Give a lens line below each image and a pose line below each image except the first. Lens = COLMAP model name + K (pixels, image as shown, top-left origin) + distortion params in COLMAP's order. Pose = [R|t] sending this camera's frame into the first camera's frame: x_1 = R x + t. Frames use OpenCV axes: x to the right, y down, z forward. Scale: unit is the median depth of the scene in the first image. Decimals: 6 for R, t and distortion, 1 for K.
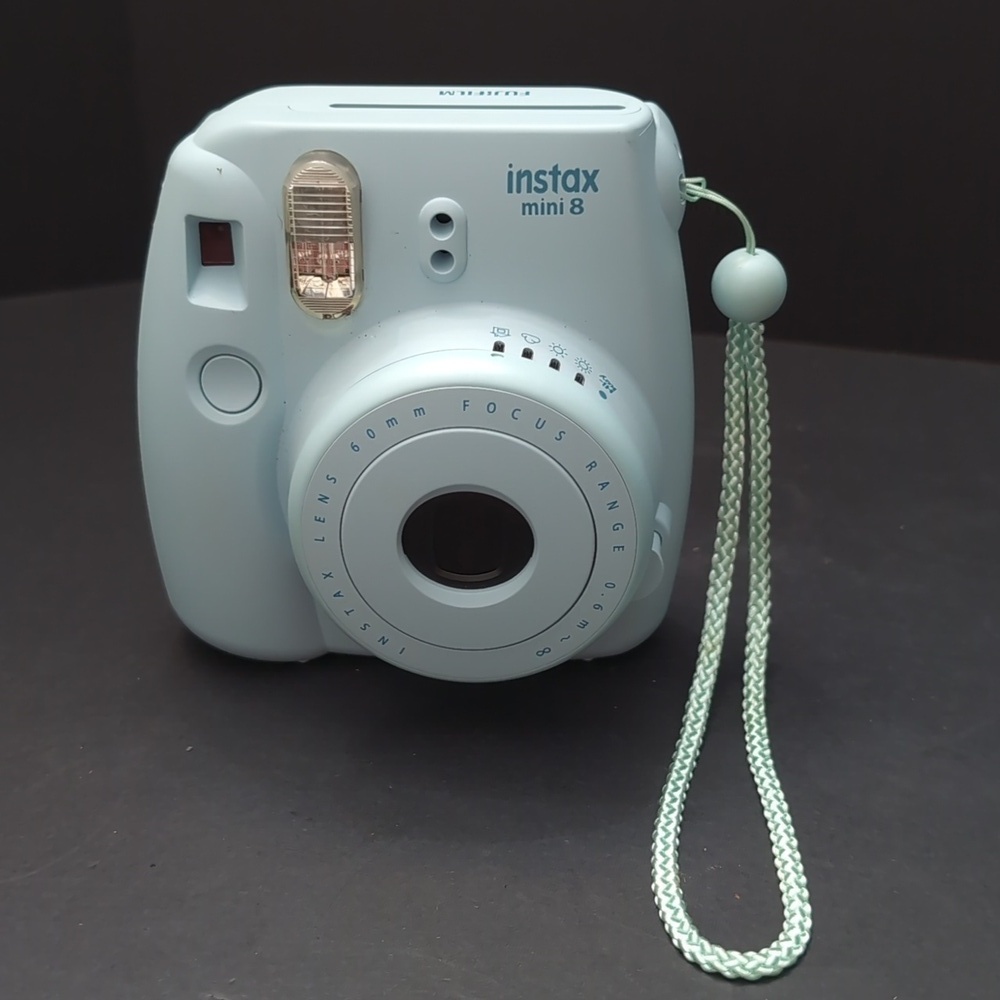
lens RADIAL K [[1632.7, 0, 500.3], [0, 1632.7, 500.1], [0, 0, 1]] dist [0.165988, 0.000000]
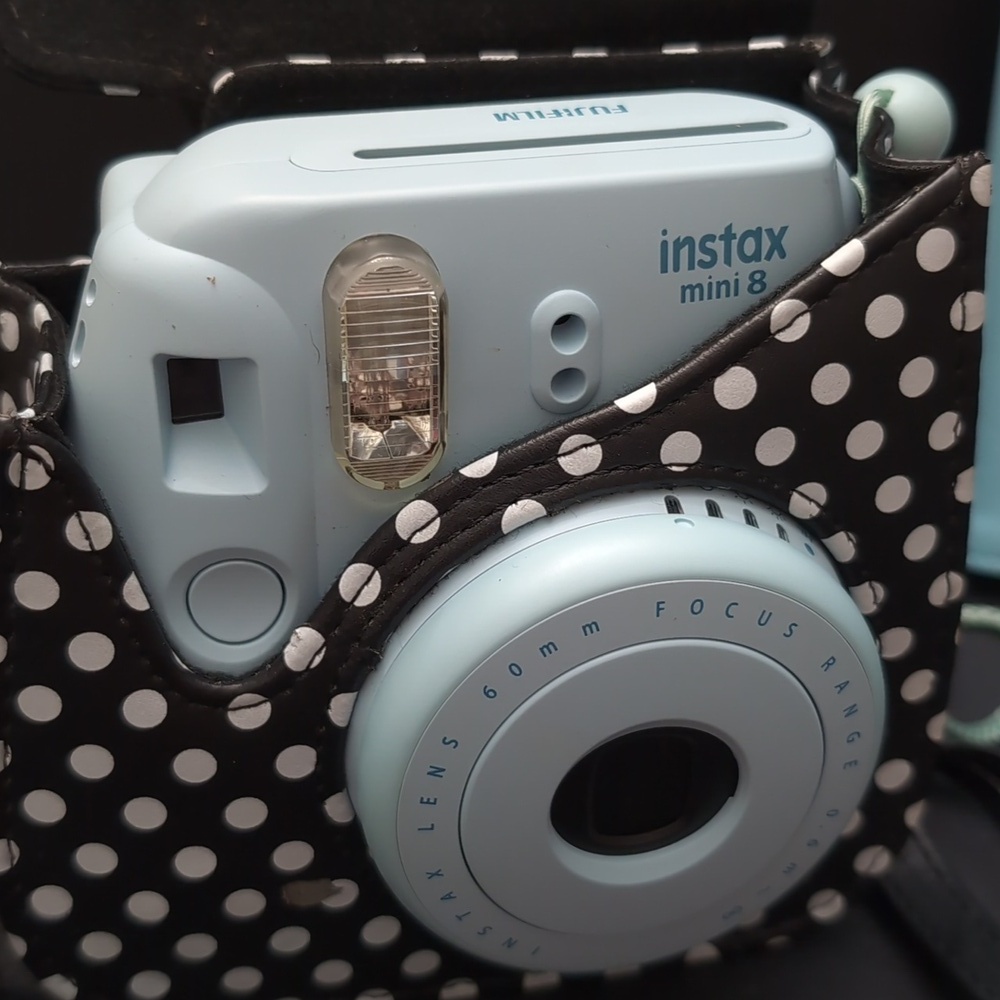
lens RADIAL K [[1632.7, 0, 499.8], [0, 1632.7, 500.2], [0, 0, 1]] dist [0.165988, 0.000000]
pose [[0.952028, -0.135479, 0.274388, -0.250088], [0.116391, 0.989579, 0.084769, -0.160362], [-0.283013, -0.048766, 0.957875, 0.383971]]
